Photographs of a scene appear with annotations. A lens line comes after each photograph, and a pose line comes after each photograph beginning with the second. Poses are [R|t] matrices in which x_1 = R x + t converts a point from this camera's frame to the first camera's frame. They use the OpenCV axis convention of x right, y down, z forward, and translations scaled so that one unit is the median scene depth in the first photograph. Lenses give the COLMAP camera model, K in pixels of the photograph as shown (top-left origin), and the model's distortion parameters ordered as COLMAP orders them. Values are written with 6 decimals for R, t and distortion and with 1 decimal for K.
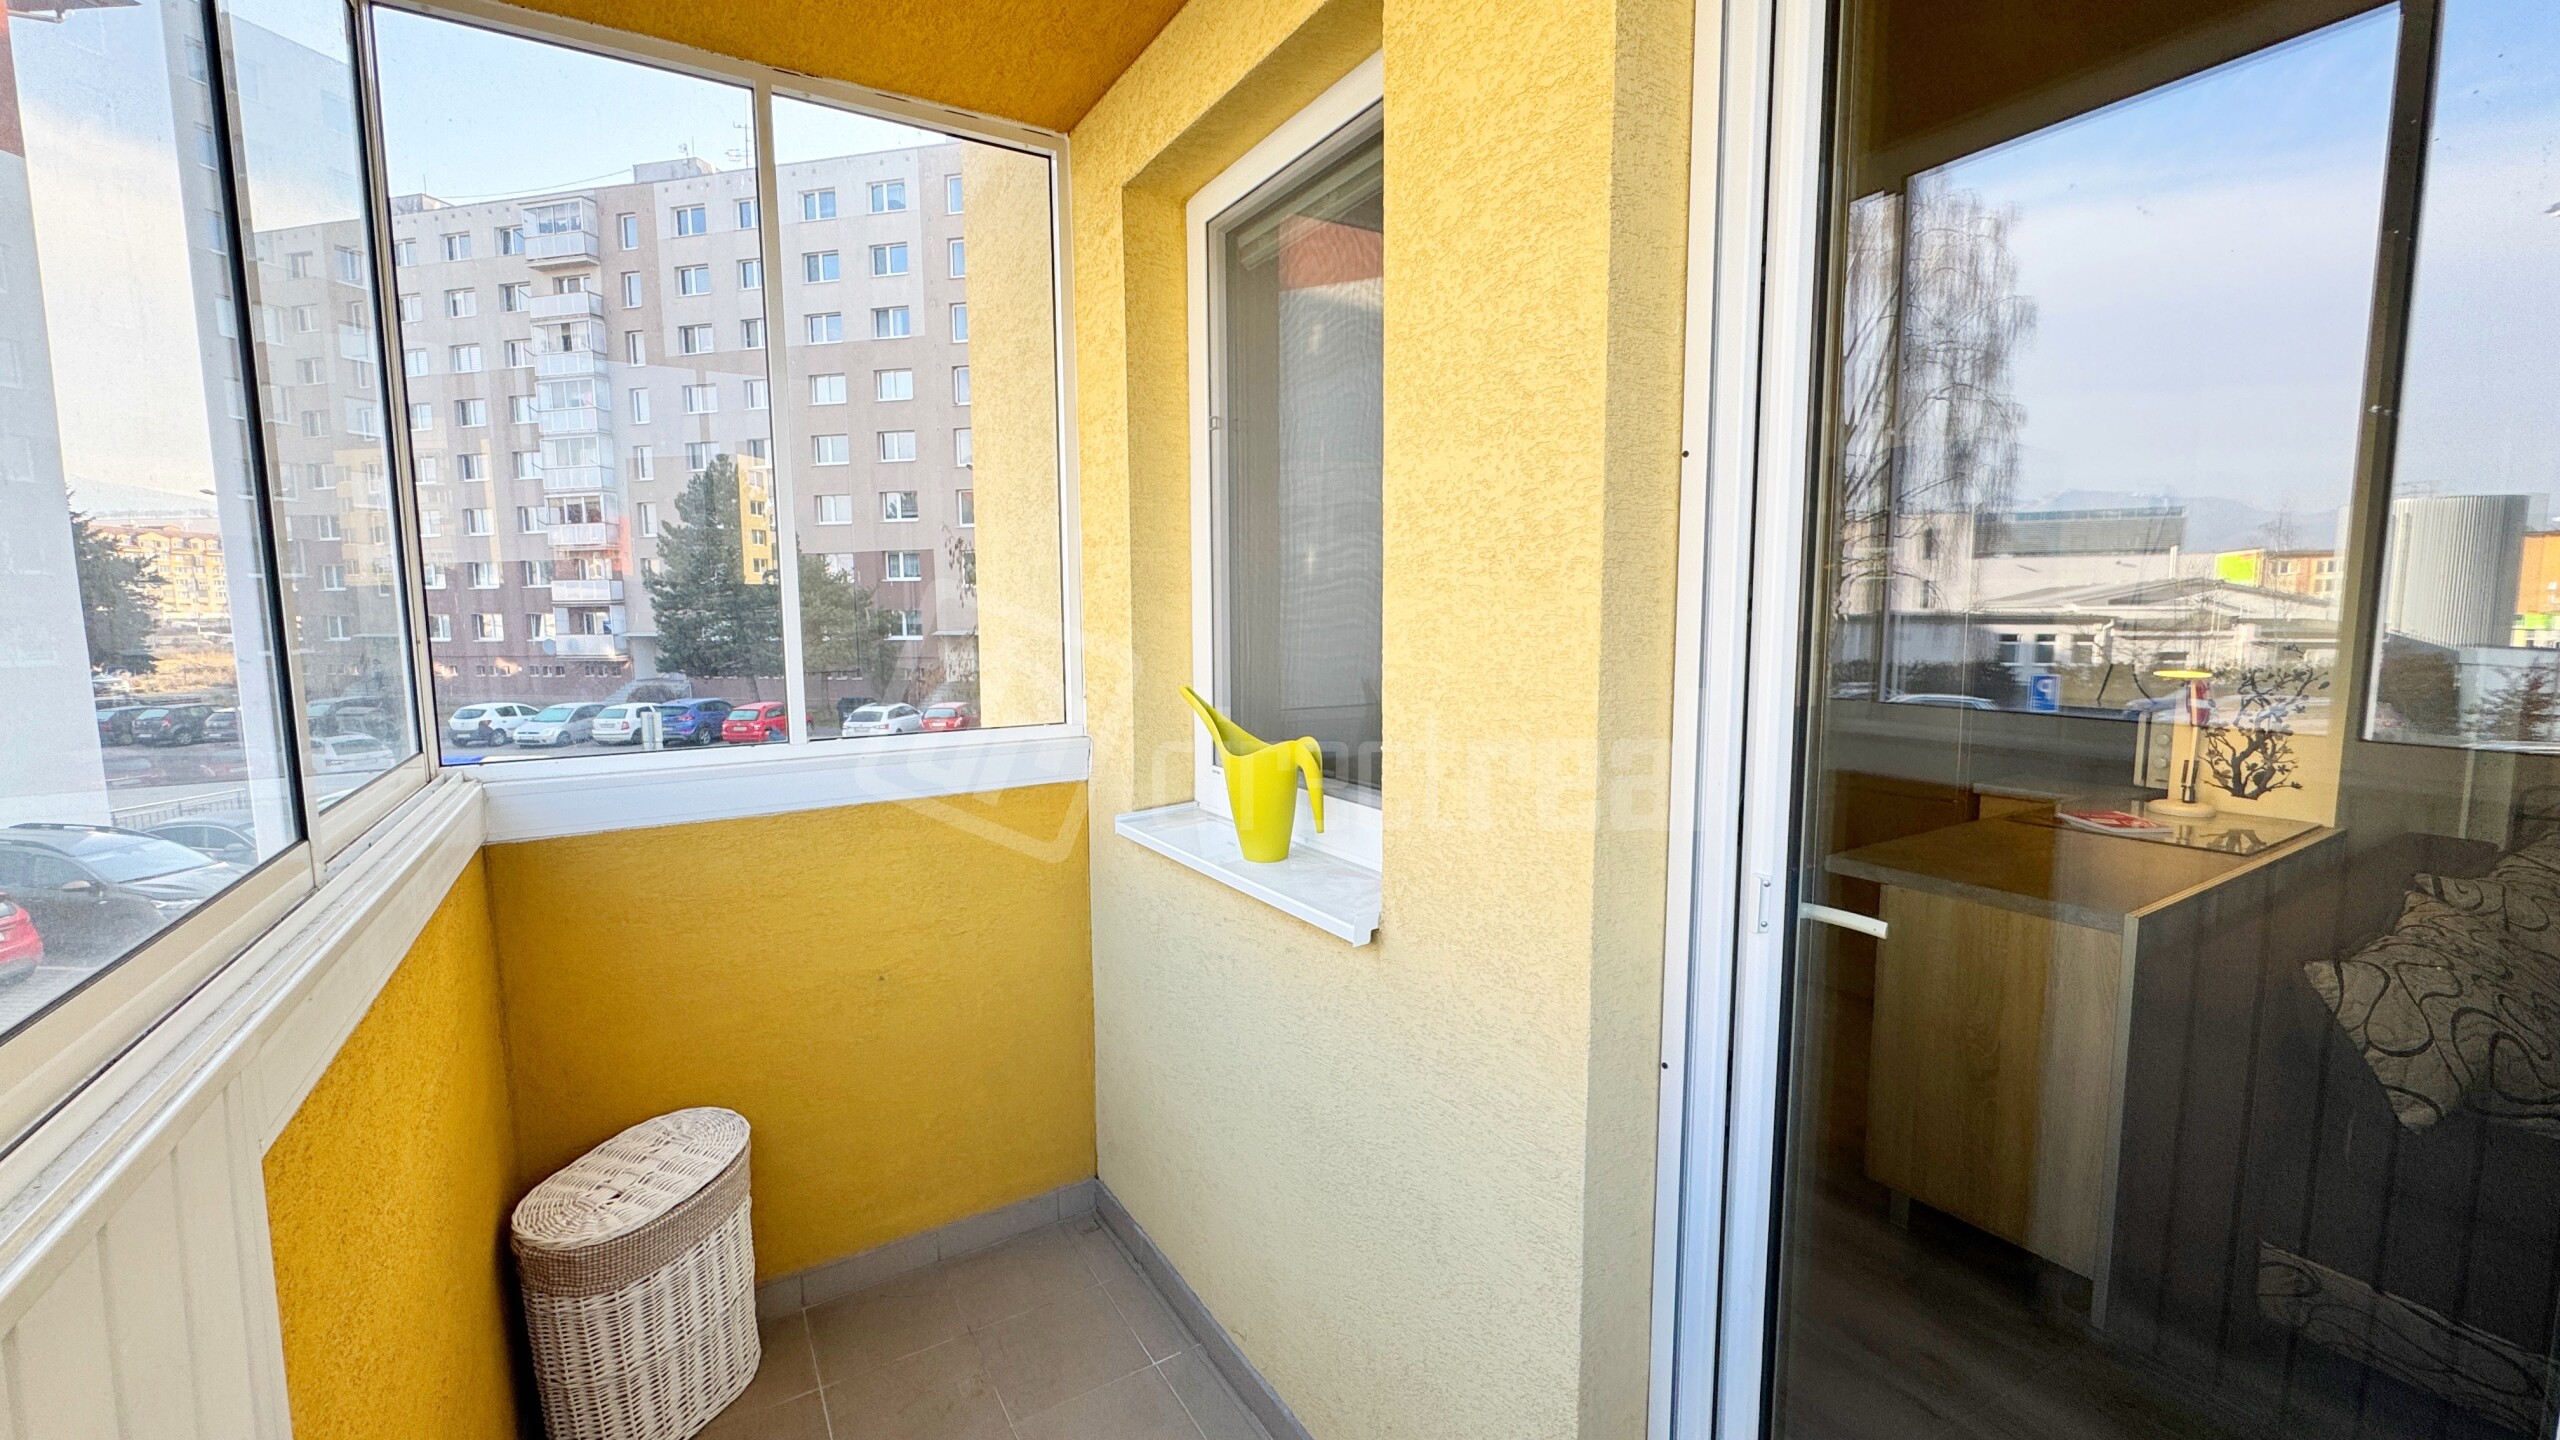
lens RADIAL K [[1021.8, 0, 1278.2], [0, 1021.8, 719.3], [0, 0, 1]] dist [-0.003246, 0.000097]
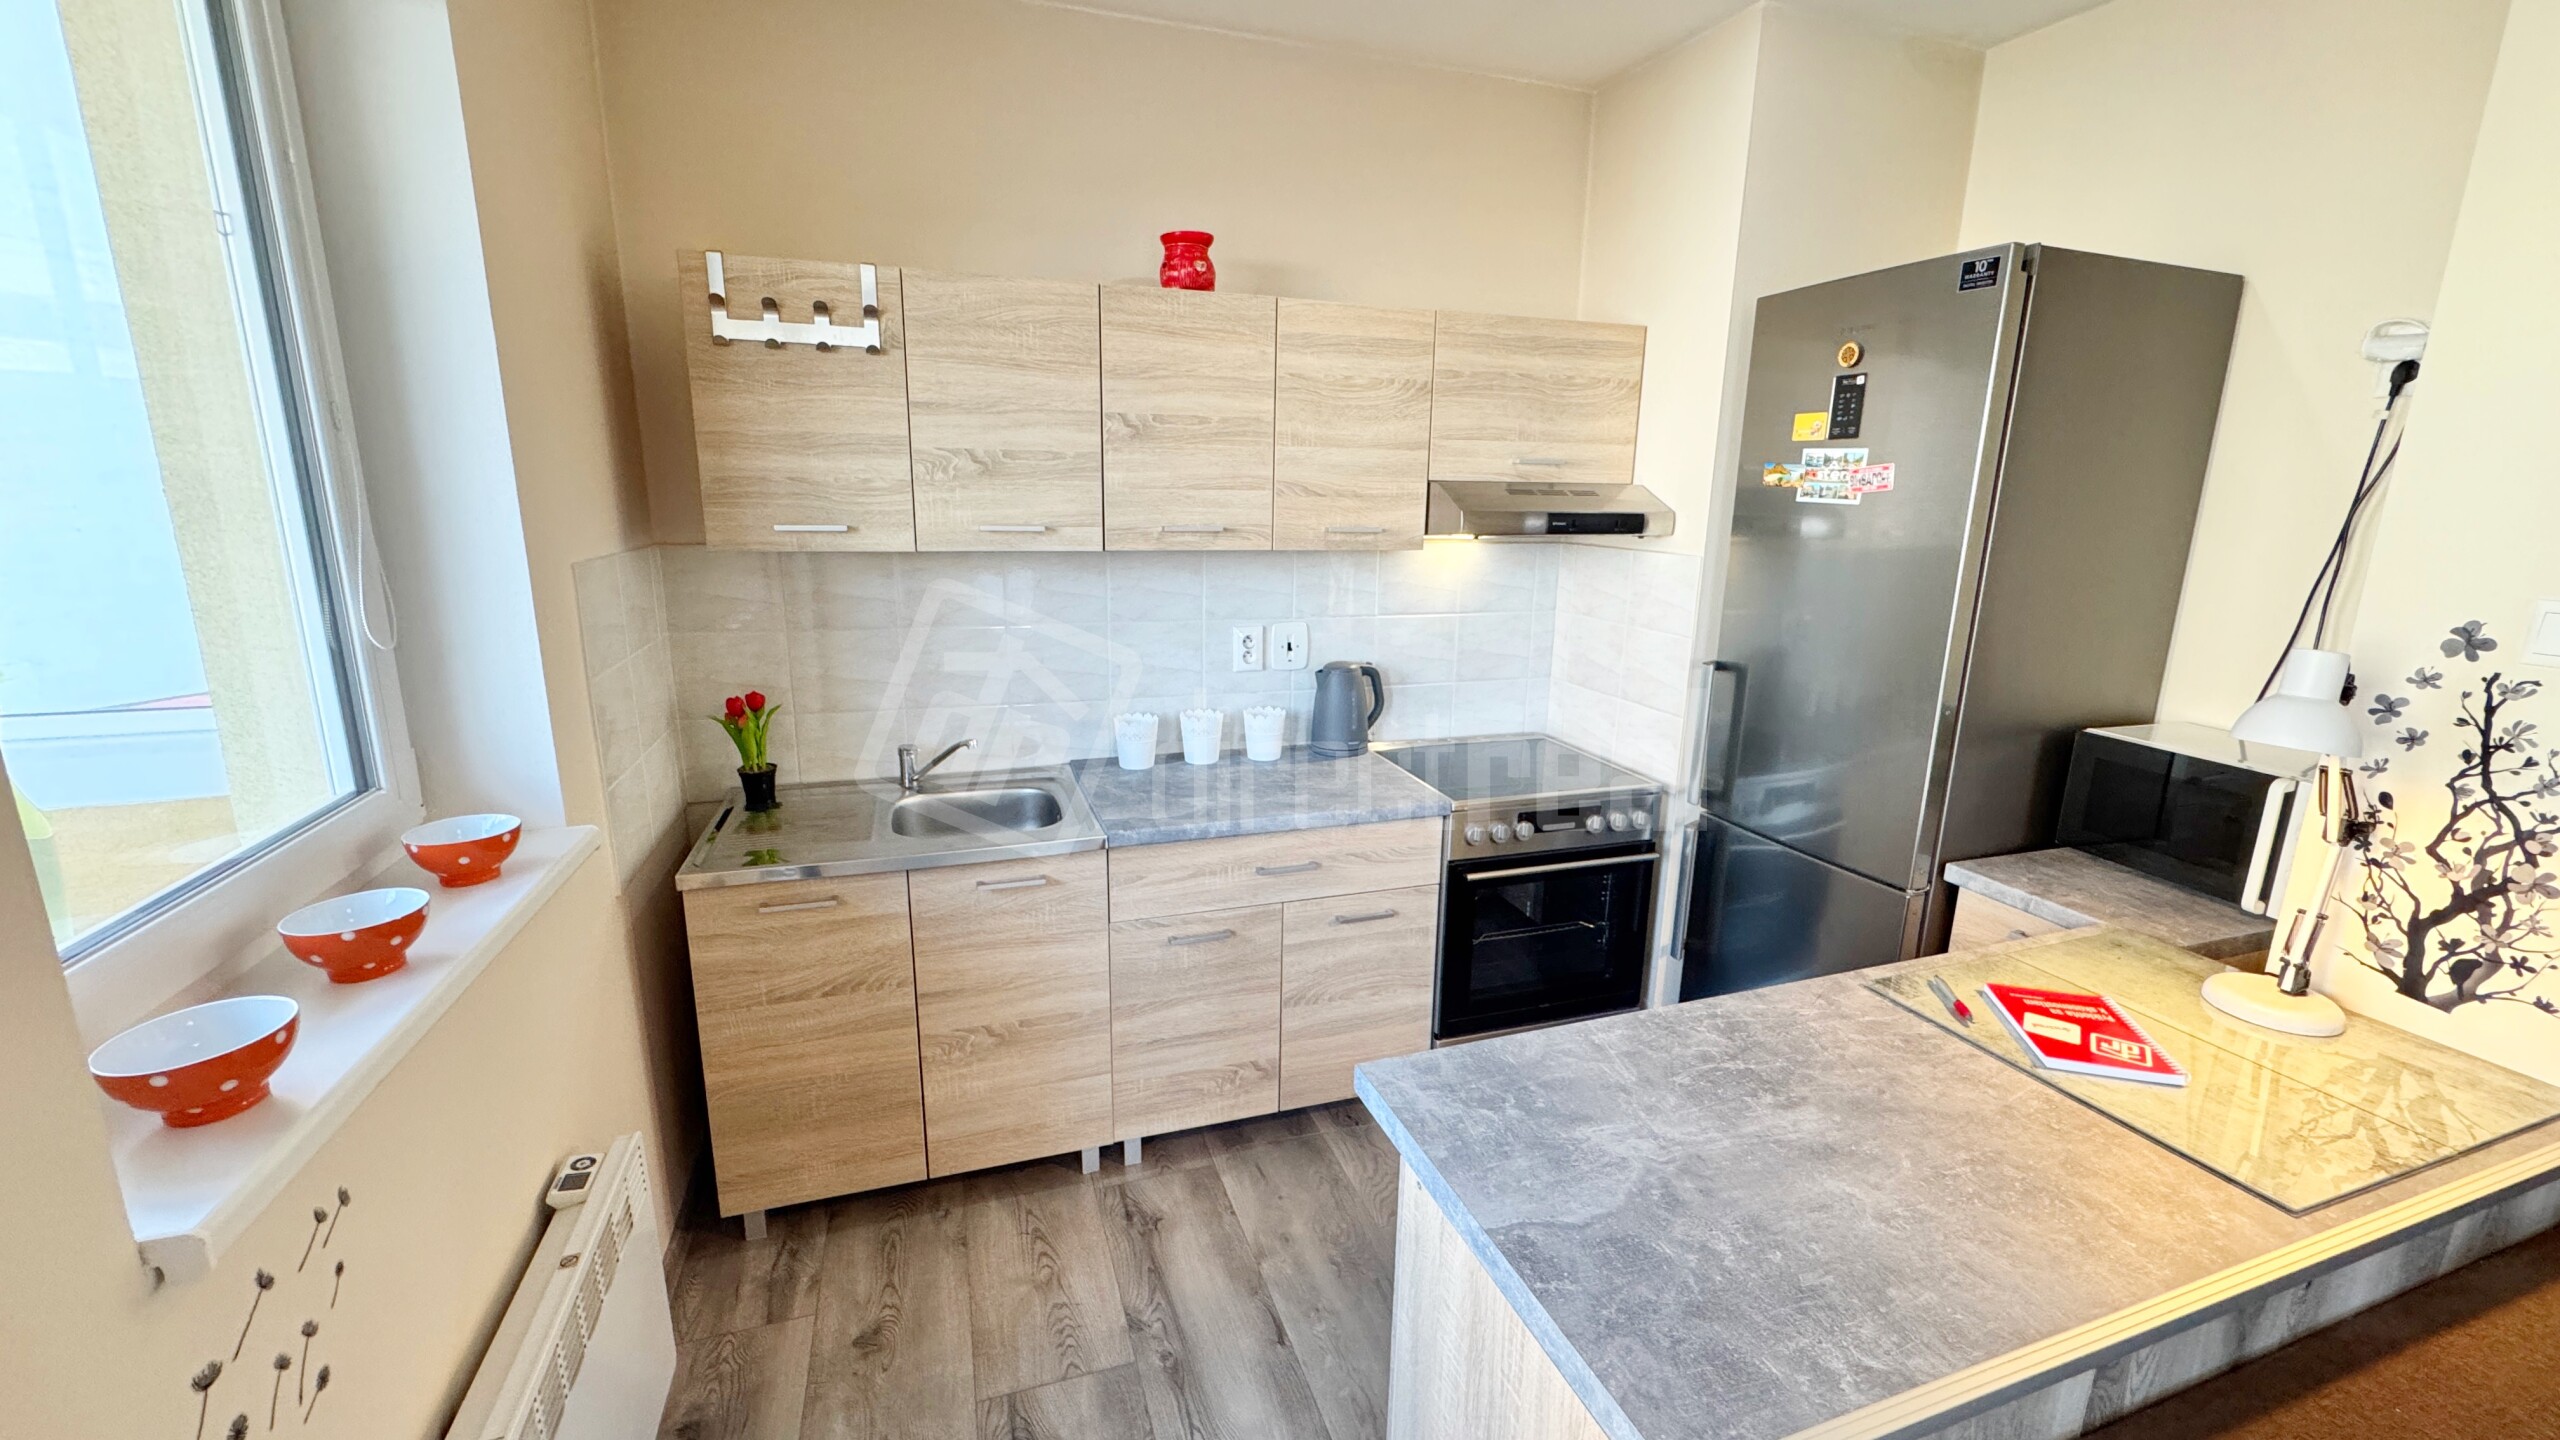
lens RADIAL K [[1021.8, 0, 1278.2], [0, 1021.8, 719.3], [0, 0, 1]] dist [-0.003246, 0.000097]
pose [[0.975738, 0.072494, -0.206592, 0.886531], [-0.047510, 0.991215, 0.123435, -0.155232], [0.213725, -0.110625, 0.970610, 0.751678]]
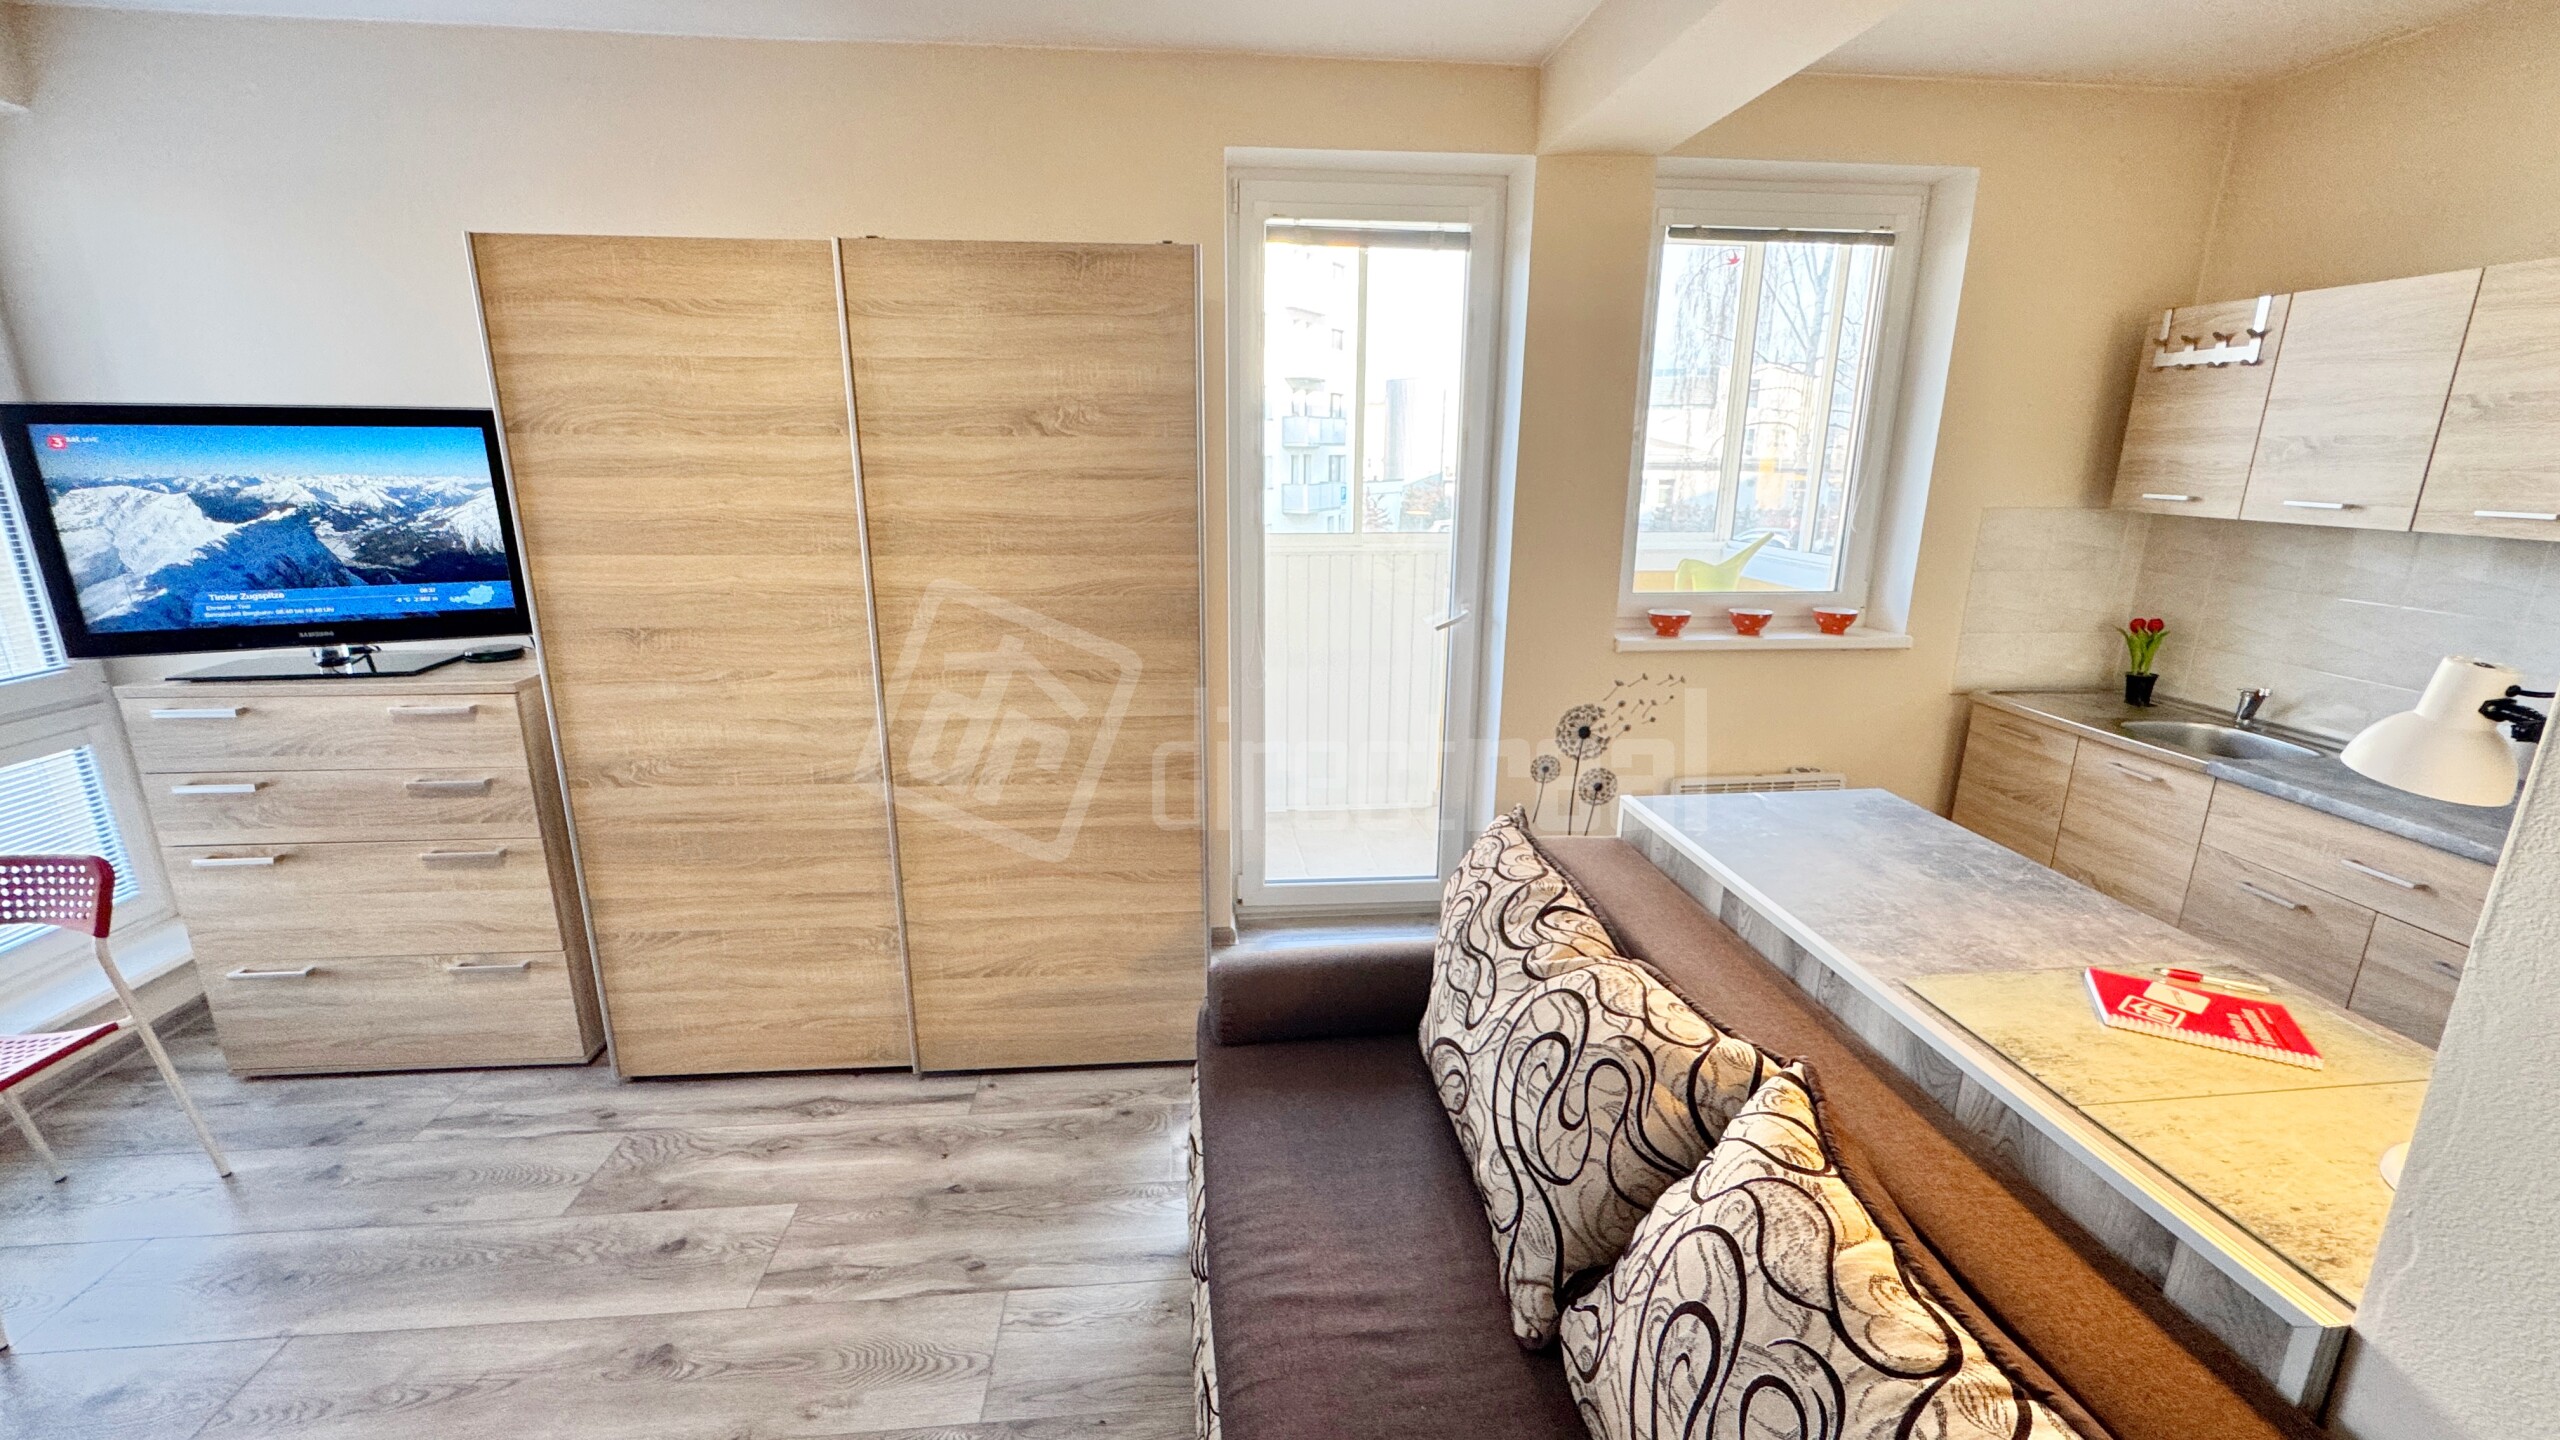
lens RADIAL K [[1027.2, 0, 1277.8], [0, 1027.2, 720.3], [0, 0, 1]] dist [-0.002913, -0.000474]
pose [[-0.438208, 0.234754, -0.867678, 2.340214], [-0.098017, 0.947059, 0.305733, -0.231584], [0.893514, 0.219021, -0.391998, 1.285989]]
